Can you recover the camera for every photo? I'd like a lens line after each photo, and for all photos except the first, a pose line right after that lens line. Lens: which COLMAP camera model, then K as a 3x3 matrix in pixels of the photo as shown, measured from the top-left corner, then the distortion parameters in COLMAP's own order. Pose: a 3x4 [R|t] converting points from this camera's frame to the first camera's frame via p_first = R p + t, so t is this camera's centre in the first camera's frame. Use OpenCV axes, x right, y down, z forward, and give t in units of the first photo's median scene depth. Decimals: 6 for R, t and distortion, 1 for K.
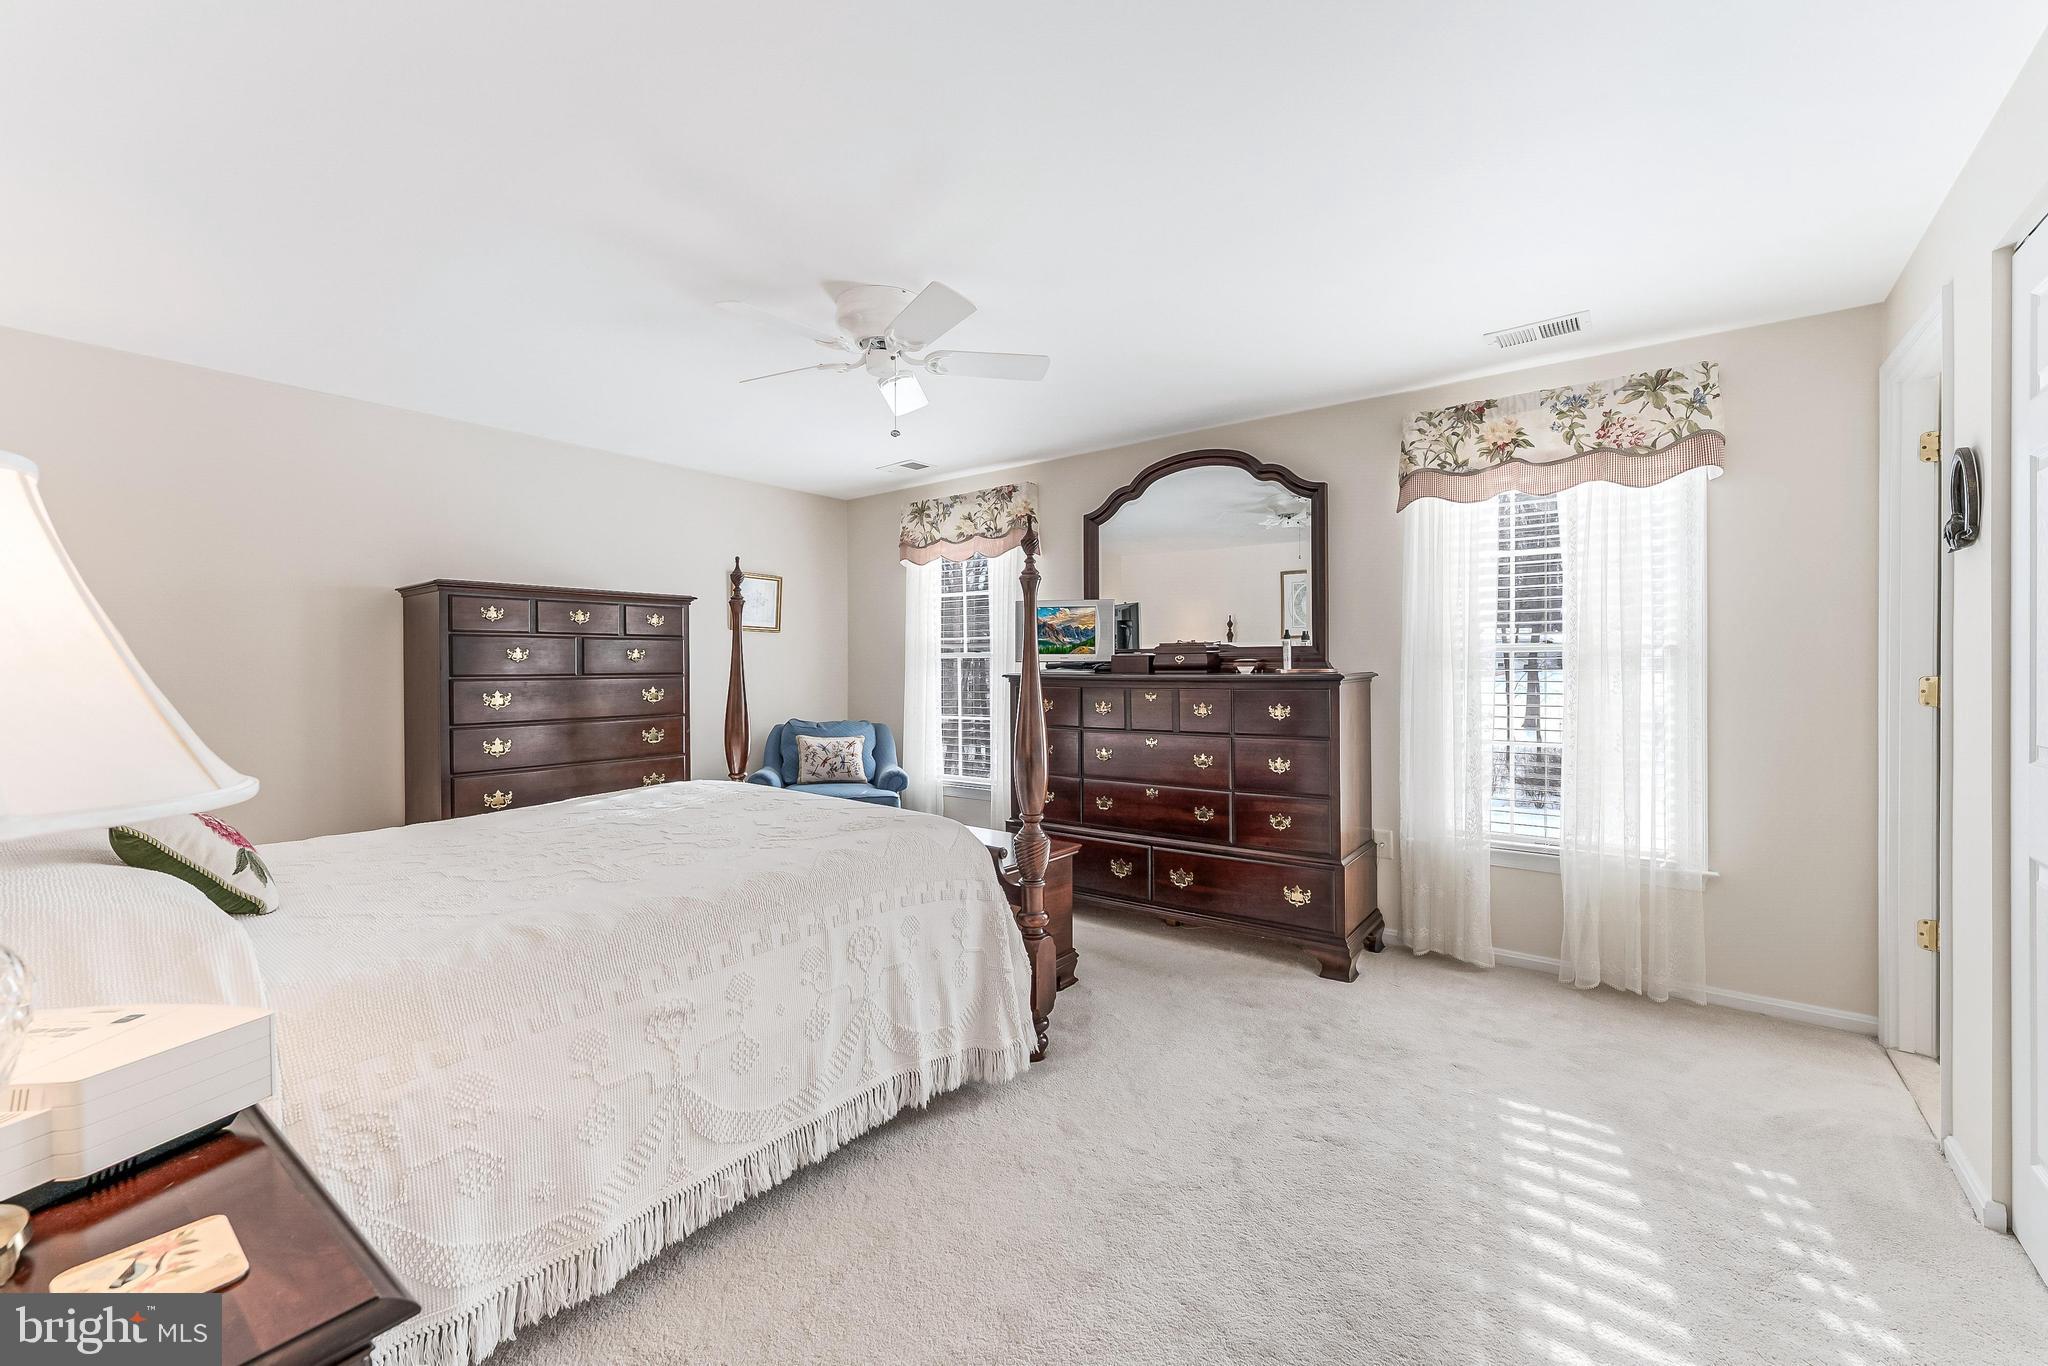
lens RADIAL K [[828.3, 0, 1022.7], [0, 828.3, 671.2], [0, 0, 1]] dist [0.002754, 0.000232]
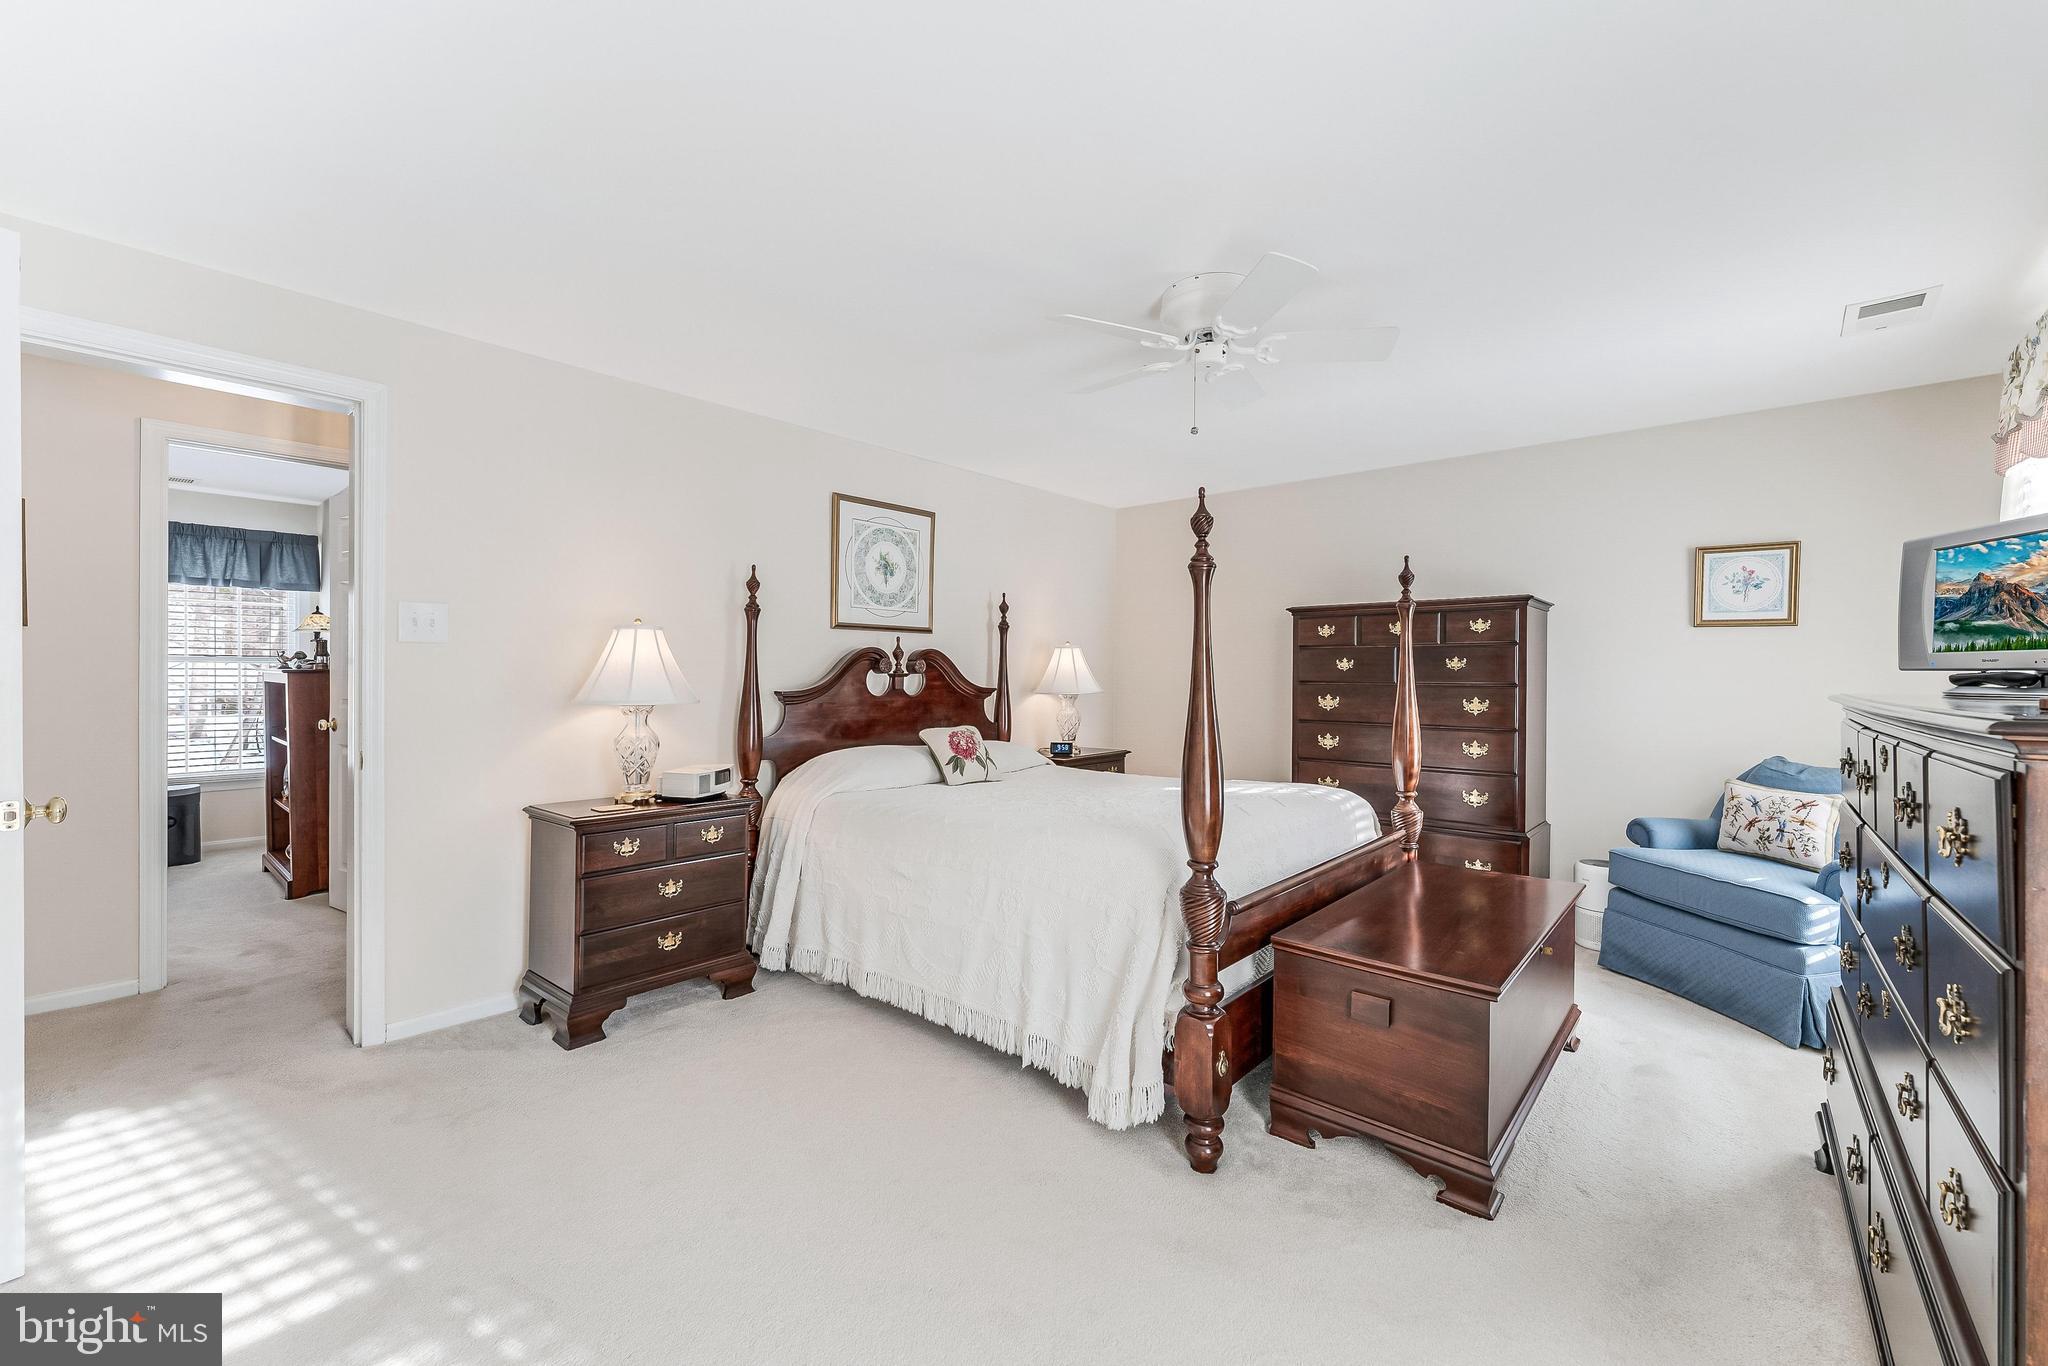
lens RADIAL K [[812.1, 0, 1024.0], [0, 812.1, 683.0], [0, 0, 1]] dist [0.000701, -0.000046]
pose [[-0.054199, 0.016364, -0.998396, 0.586467], [-0.010225, 0.999804, 0.016942, -0.008707], [0.998478, 0.011127, -0.054021, 0.634473]]
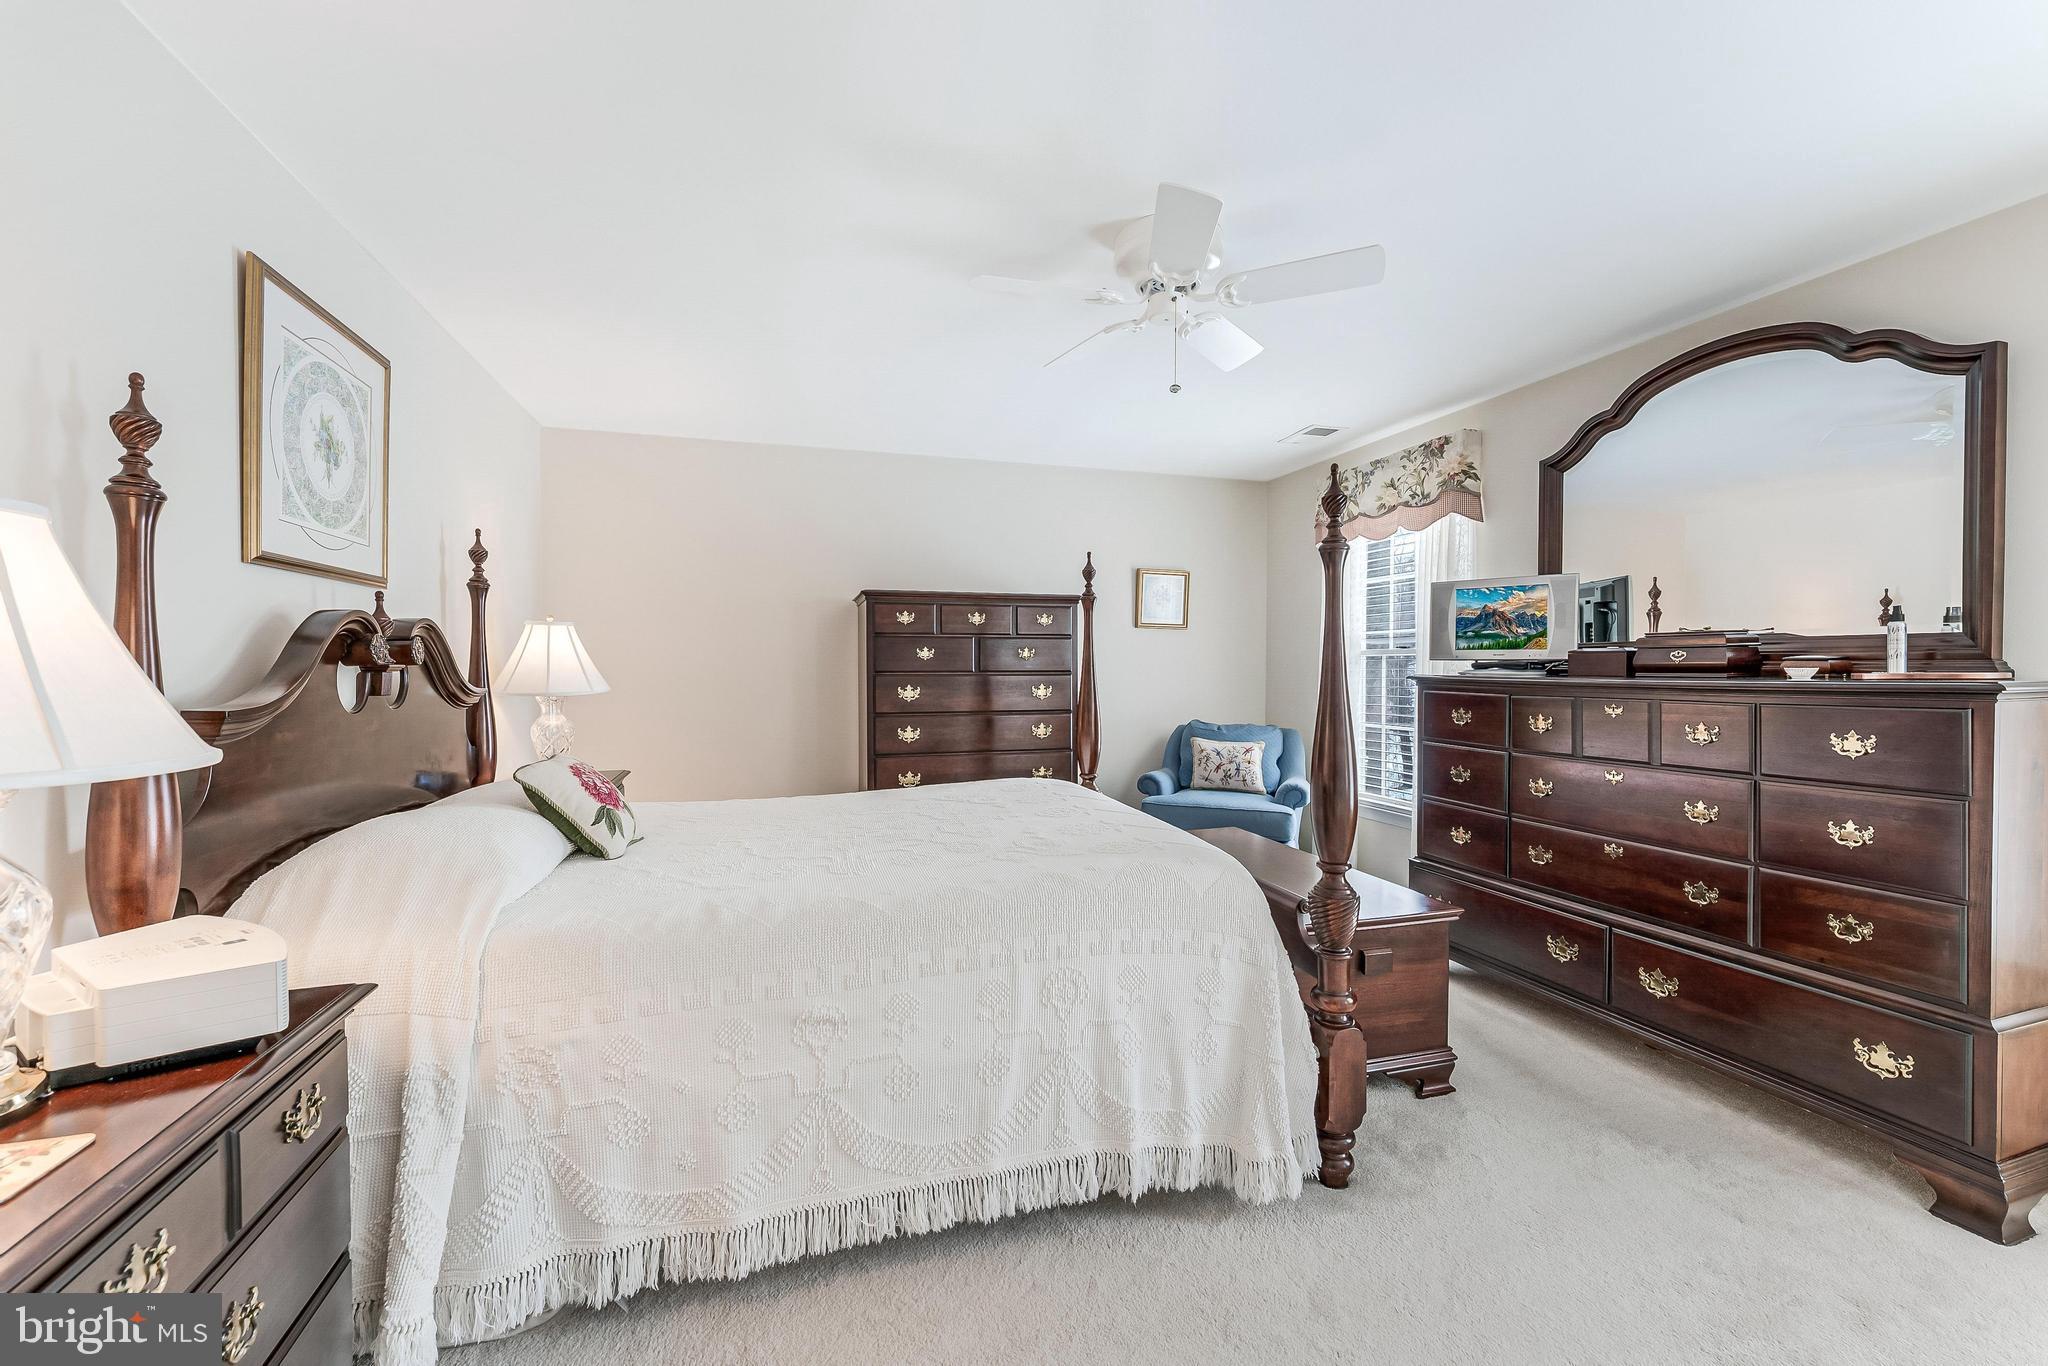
lens RADIAL K [[823.6, 0, 1024.0], [0, 823.6, 683.0], [0, 0, 1]] dist [0.000638, 0.000025]
pose [[0.818770, 0.016726, -0.573877, 0.152200], [-0.007225, 0.999797, 0.018832, -0.001713], [0.574076, -0.011272, 0.818725, 0.164913]]
